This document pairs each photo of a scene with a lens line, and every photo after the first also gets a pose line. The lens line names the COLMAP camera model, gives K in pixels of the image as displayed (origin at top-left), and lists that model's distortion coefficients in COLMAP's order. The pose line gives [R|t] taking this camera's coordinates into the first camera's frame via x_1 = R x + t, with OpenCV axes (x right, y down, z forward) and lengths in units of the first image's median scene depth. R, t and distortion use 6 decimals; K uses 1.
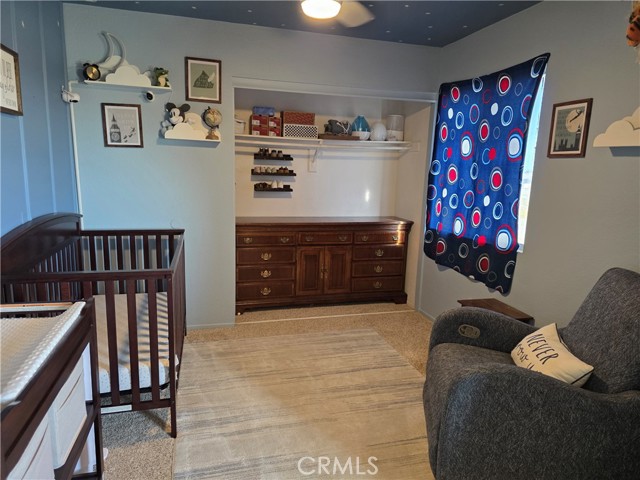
lens RADIAL K [[427.9, 0, 320.9], [0, 427.9, 241.9], [0, 0, 1]] dist [0.051018, -0.055448]
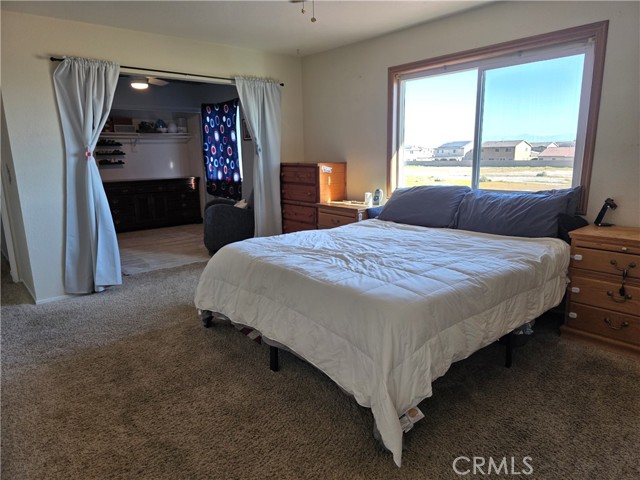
lens RADIAL K [[427.9, 0, 334.3], [0, 427.9, 247.7], [0, 0, 1]] dist [0.051018, -0.055448]
pose [[0.897721, -0.140779, 0.417467, -0.087069], [0.119318, 0.989849, 0.077219, 0.194455], [-0.424100, -0.019509, 0.905405, -0.999277]]
